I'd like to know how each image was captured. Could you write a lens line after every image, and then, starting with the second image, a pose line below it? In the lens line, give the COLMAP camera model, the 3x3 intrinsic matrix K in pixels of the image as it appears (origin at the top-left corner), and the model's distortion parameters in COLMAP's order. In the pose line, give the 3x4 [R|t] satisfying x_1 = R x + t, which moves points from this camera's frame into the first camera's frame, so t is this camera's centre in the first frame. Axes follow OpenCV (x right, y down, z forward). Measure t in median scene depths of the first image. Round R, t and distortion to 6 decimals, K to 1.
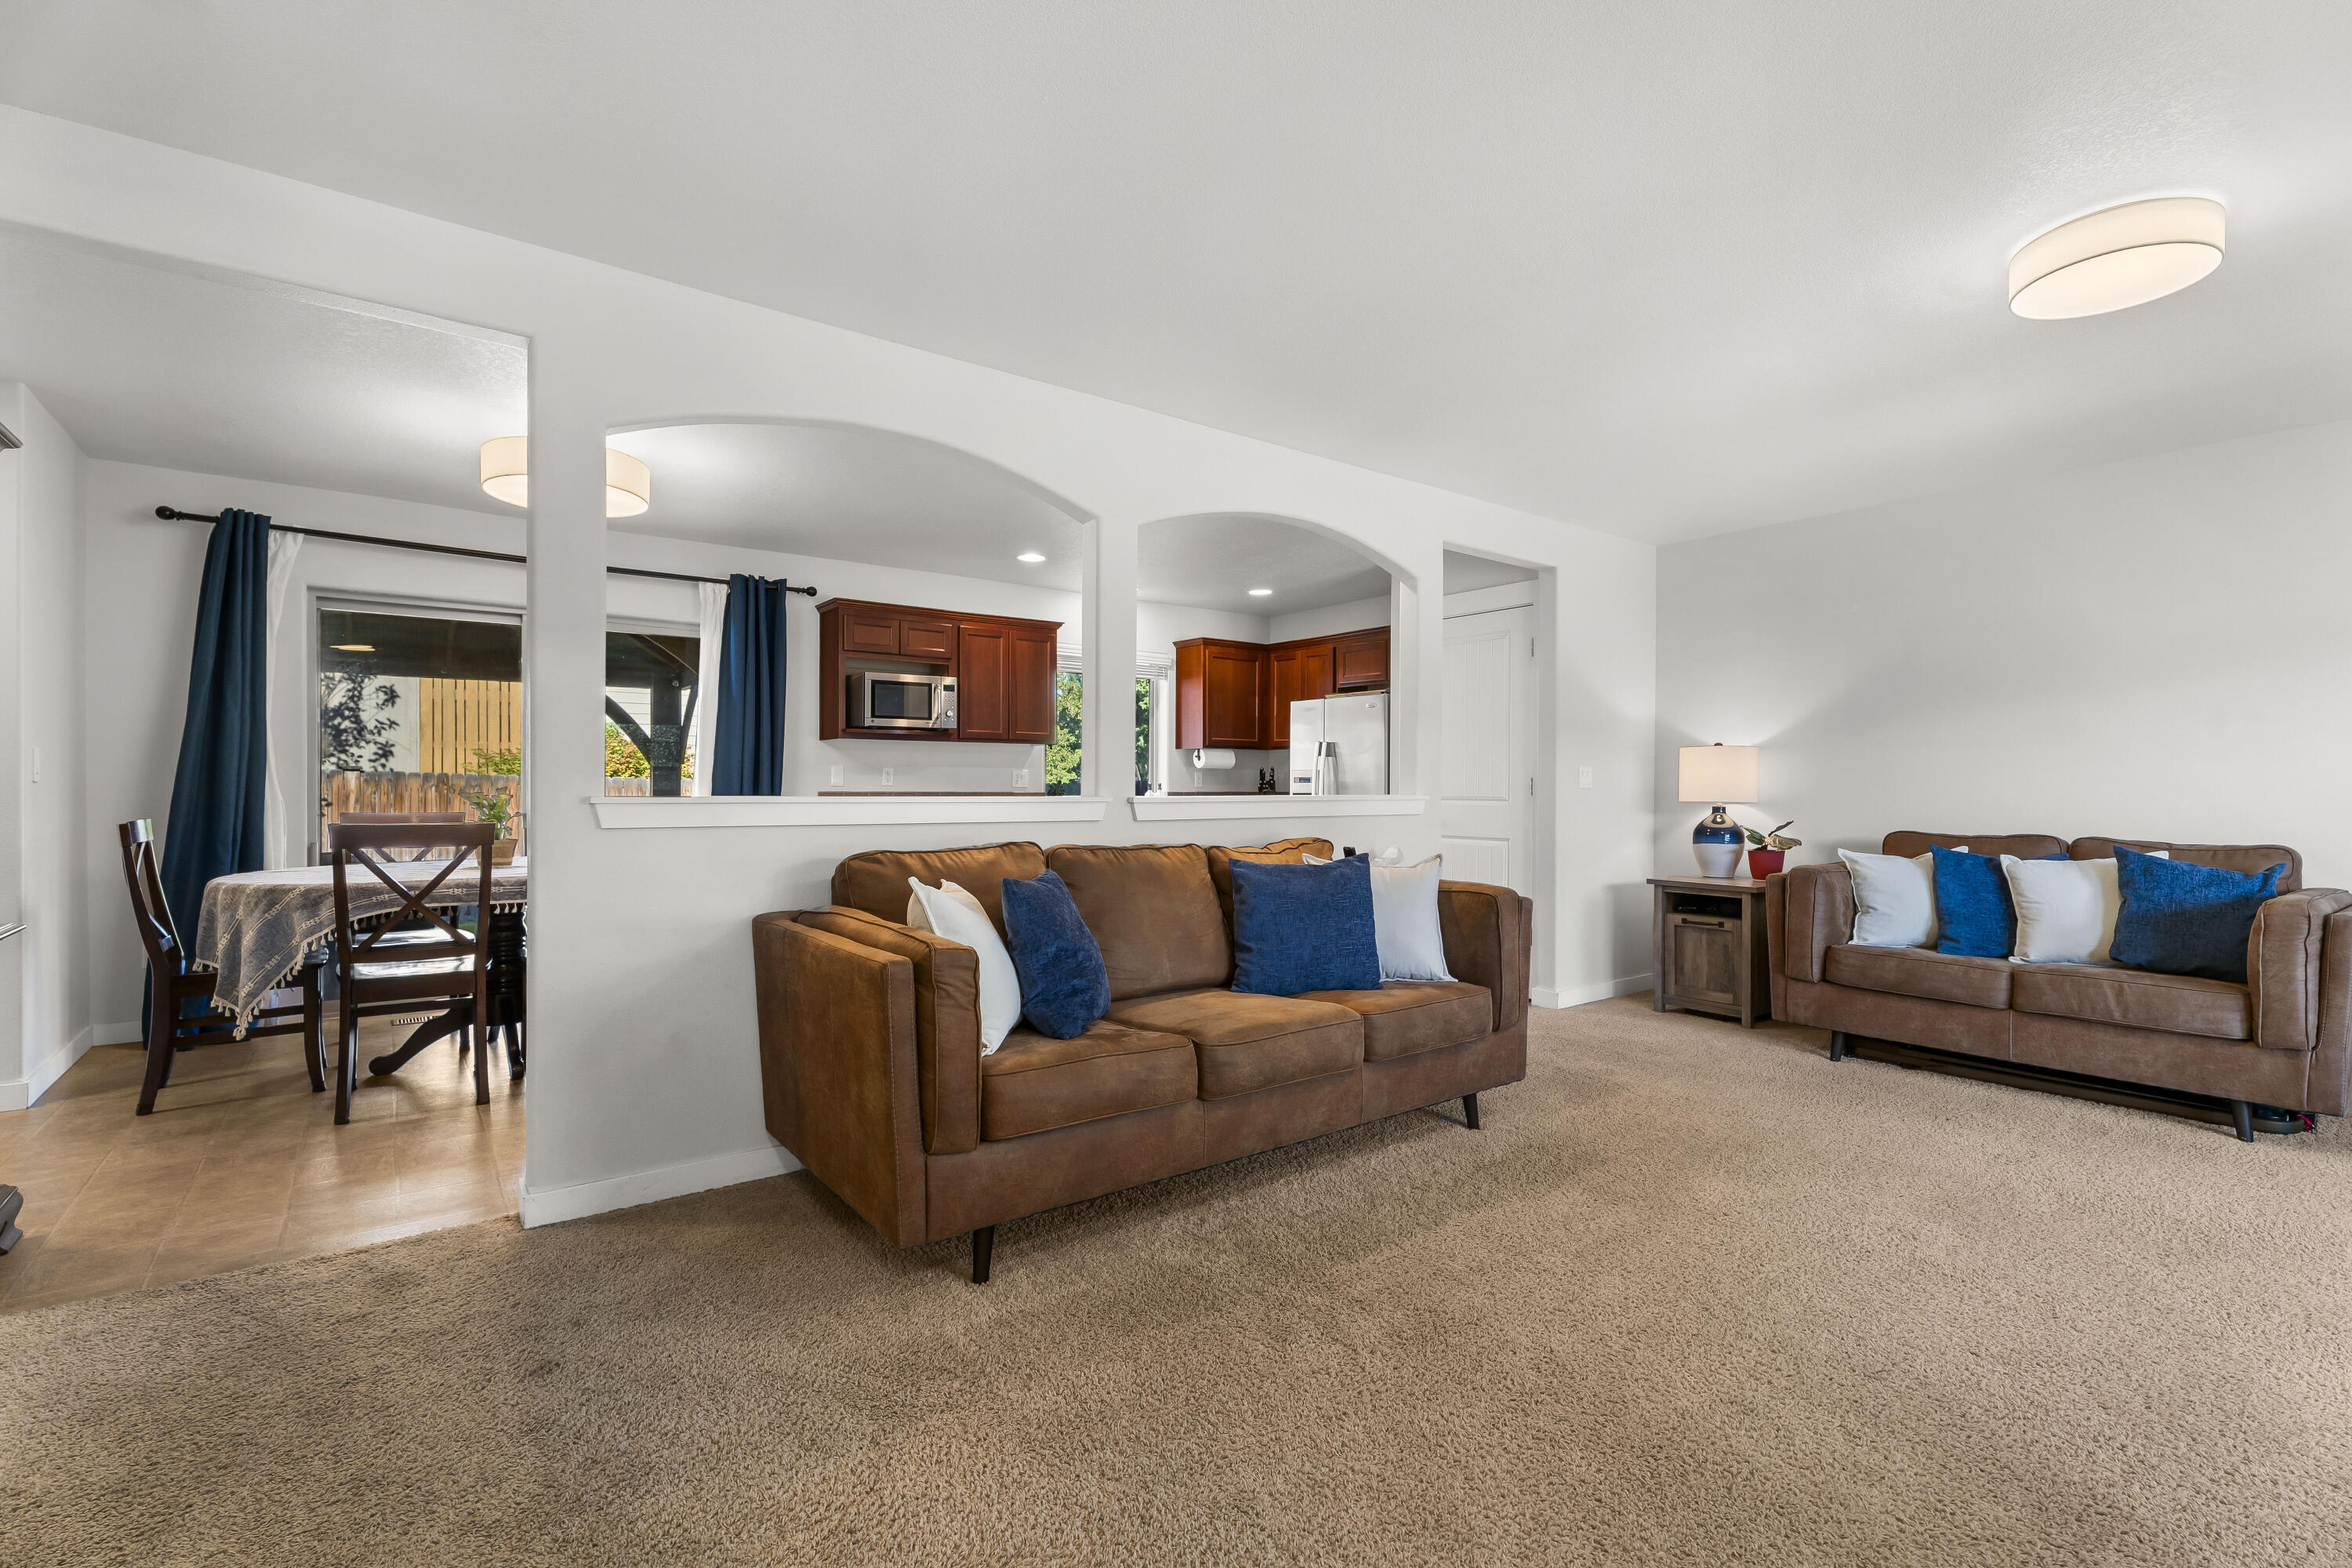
lens RADIAL K [[1054.3, 0, 1166.5], [0, 1054.3, 799.2], [0, 0, 1]] dist [0.002193, -0.000320]
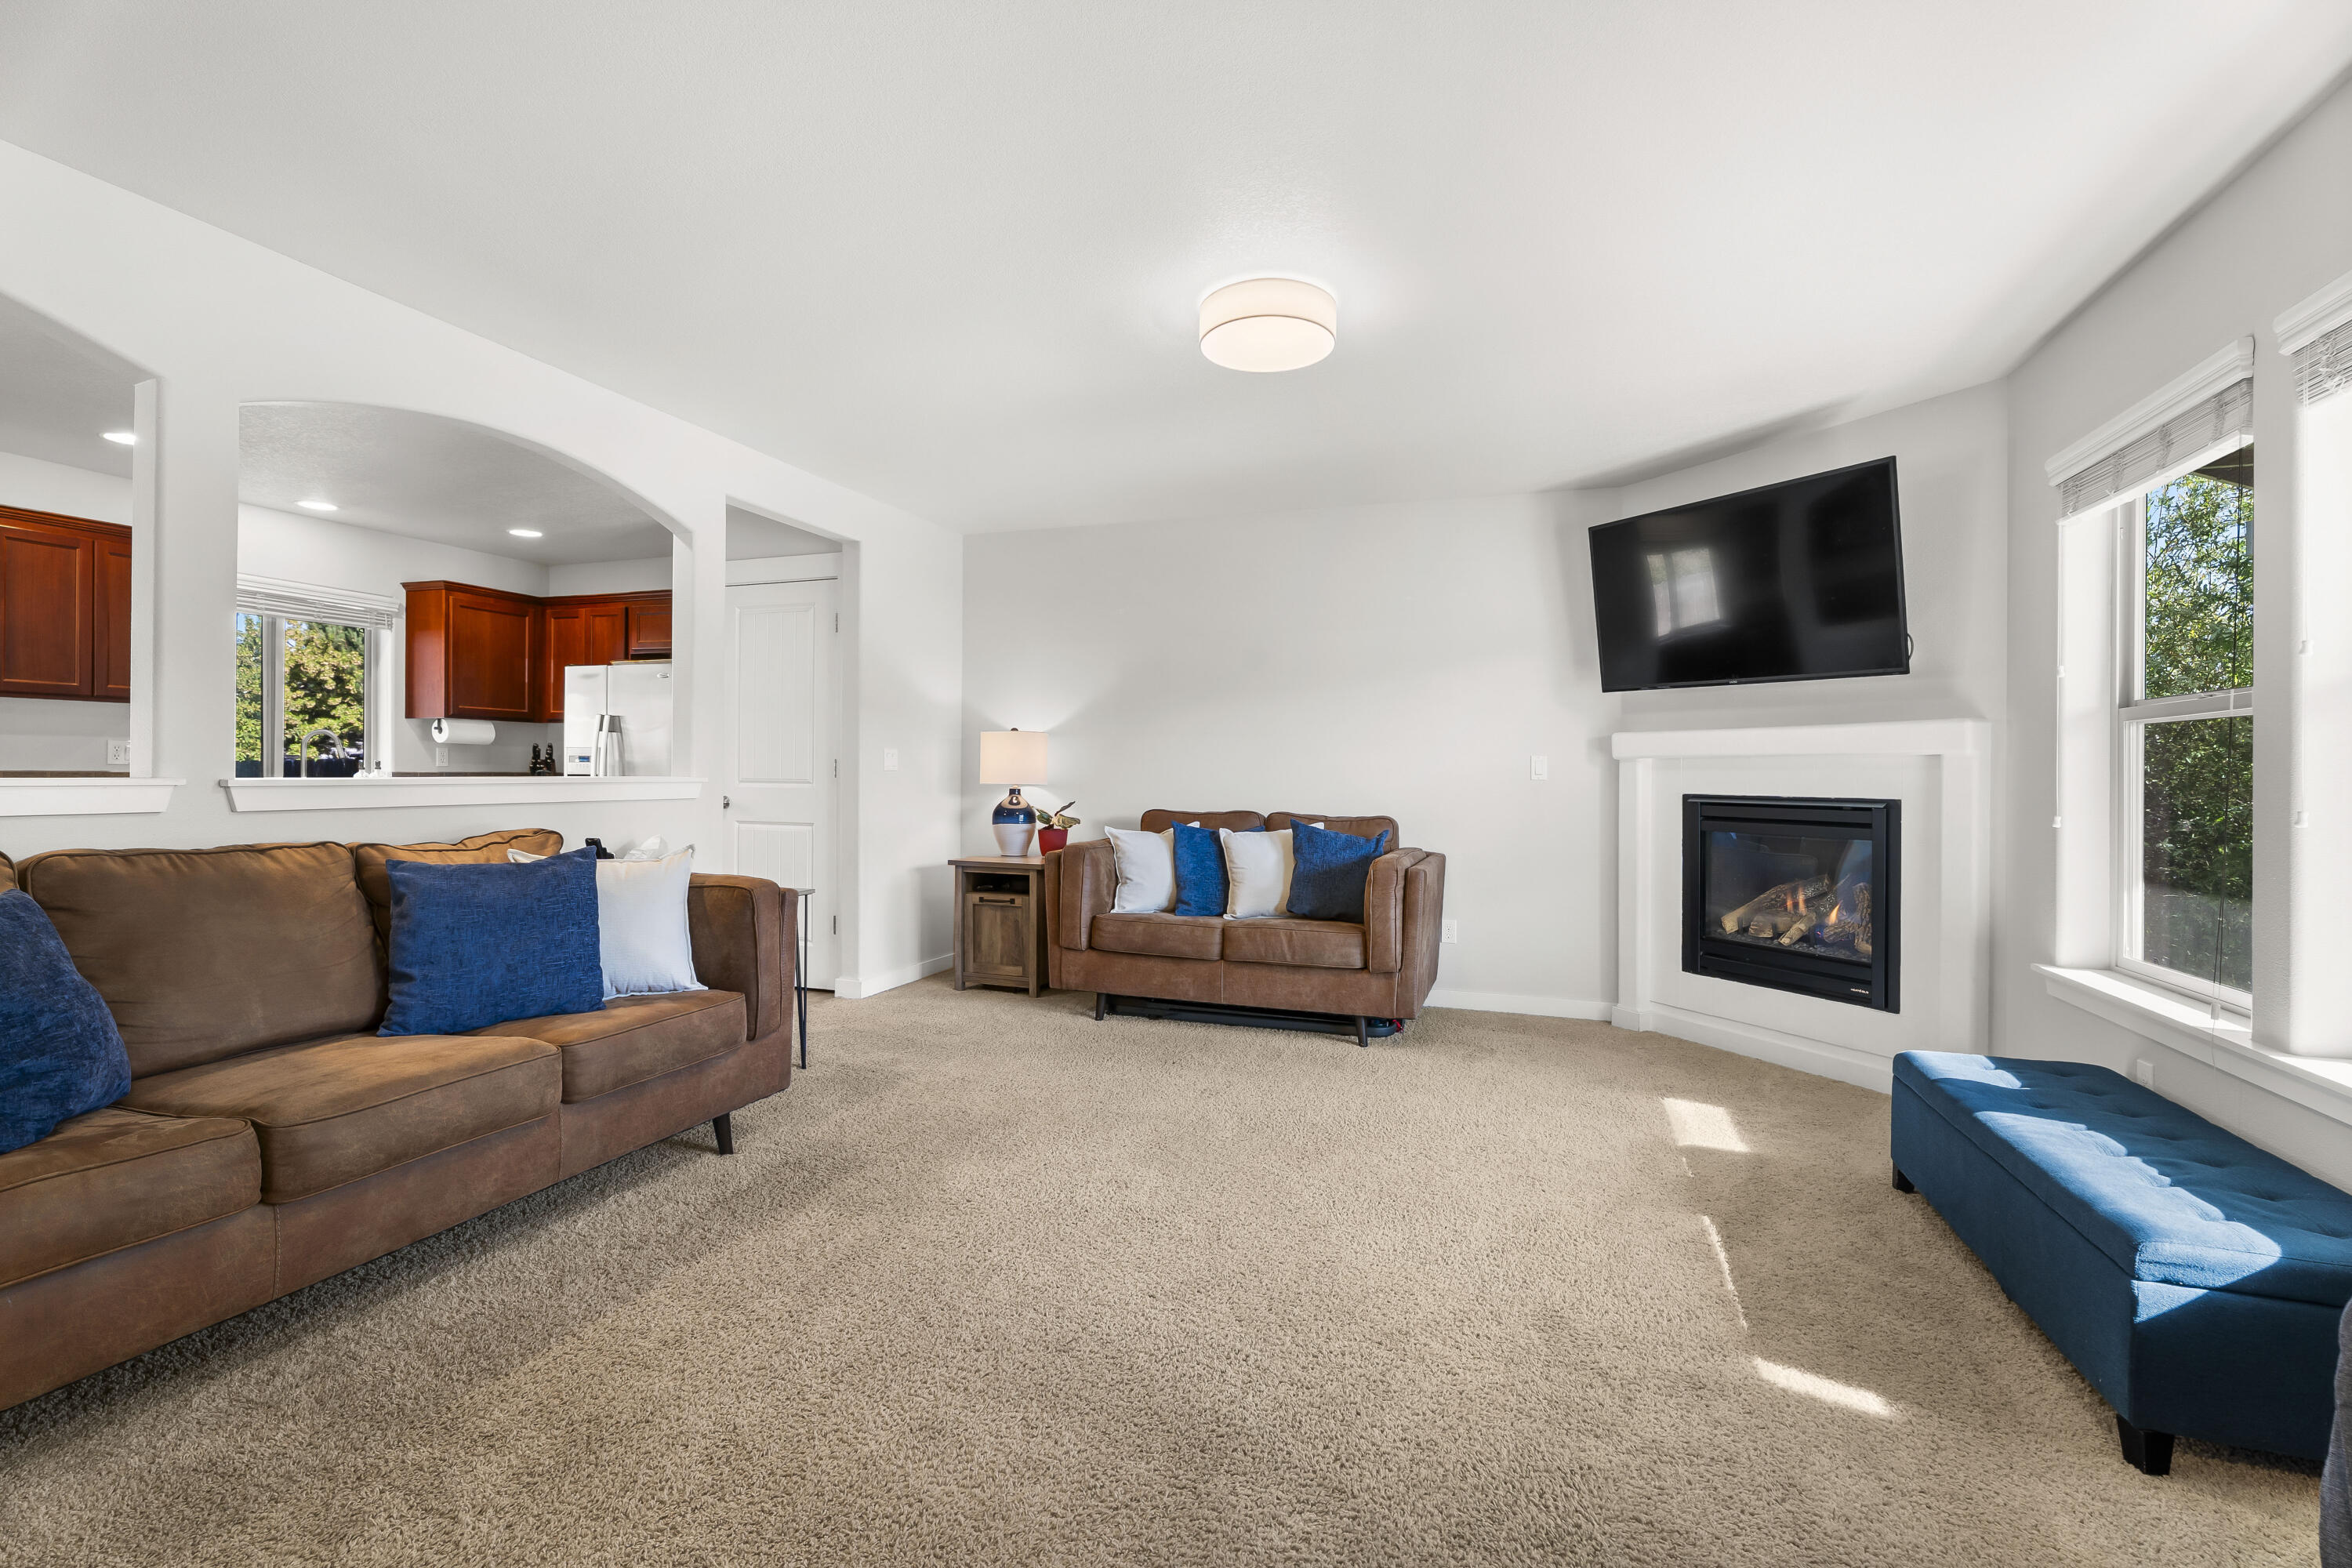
lens RADIAL K [[1052.1, 0, 1173.3], [0, 1052.1, 773.9], [0, 0, 1]] dist [-0.000006, 0.000049]
pose [[0.832778, 0.004058, 0.553592, 0.108551], [0.000153, 0.999971, -0.007561, 0.000412], [-0.553607, 0.006382, 0.832753, 0.053271]]
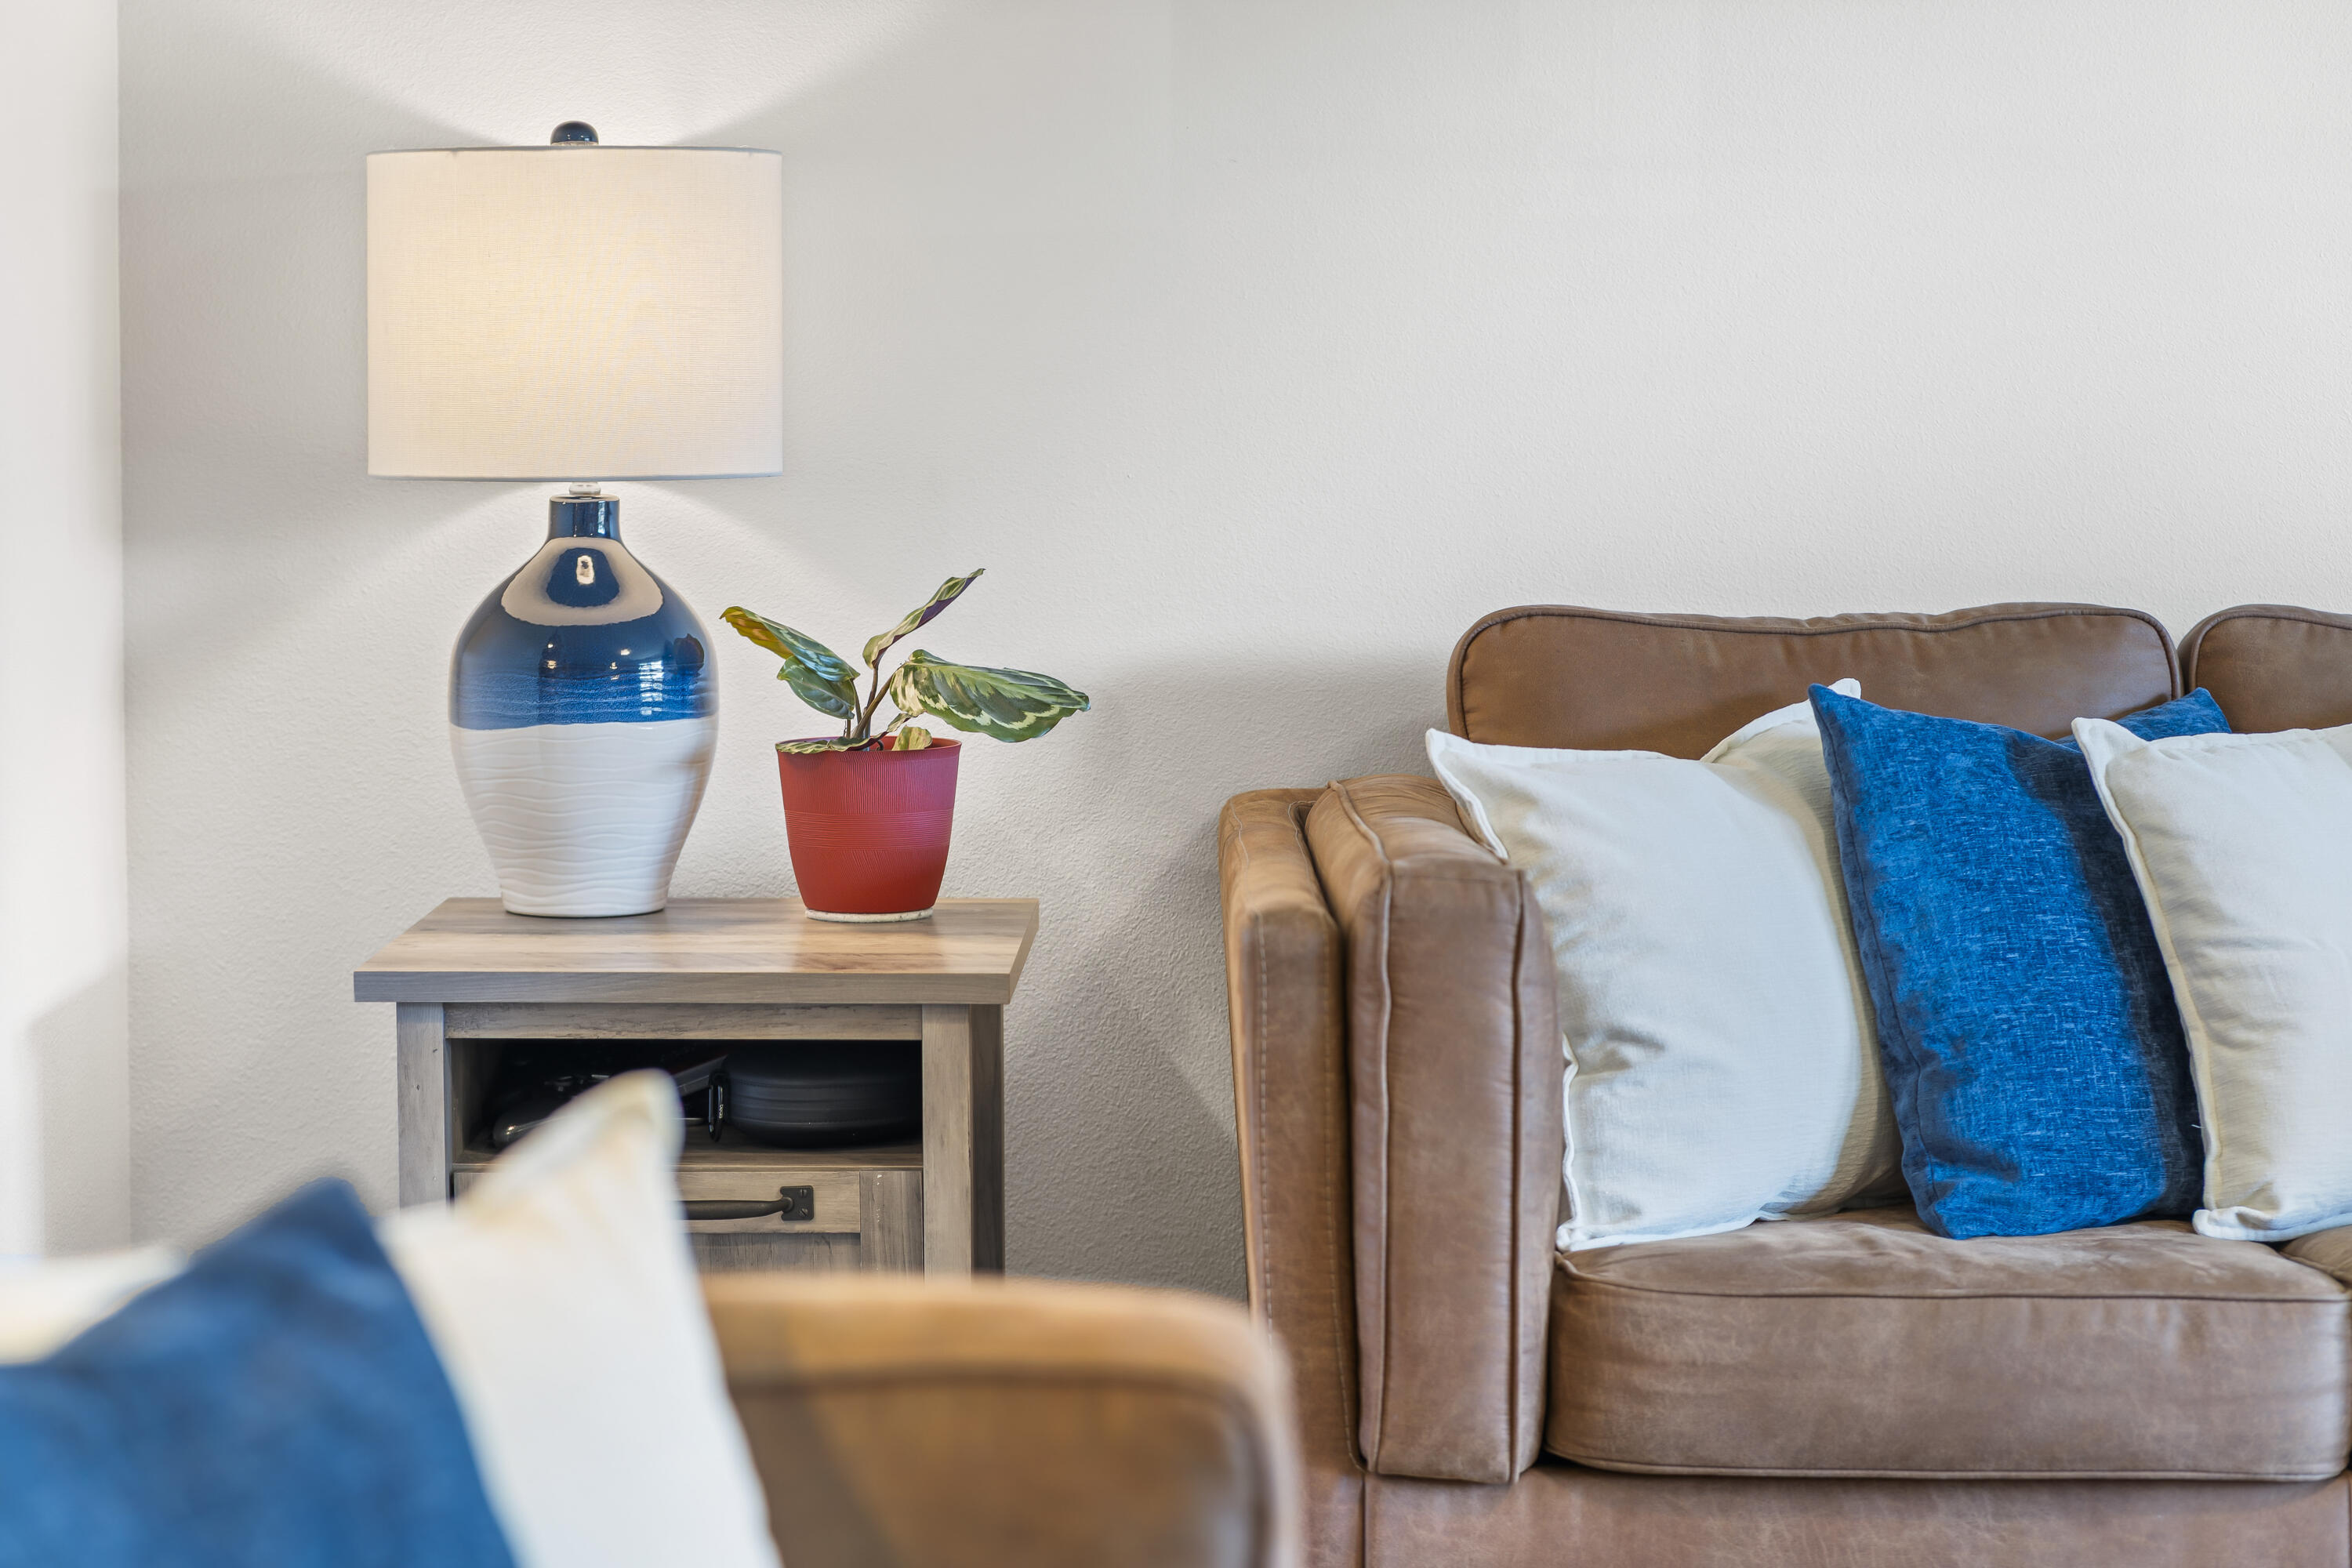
lens RADIAL K [[5934.0, 0, 1176.0], [0, 5934.0, 784.0], [0, 0, 1]] dist [-0.088402, -0.547776]
pose [[0.594436, -0.077456, 0.800404, -0.278519], [0.010860, 0.996033, 0.088321, -0.045177], [-0.804070, -0.043809, 0.592919, 0.526657]]
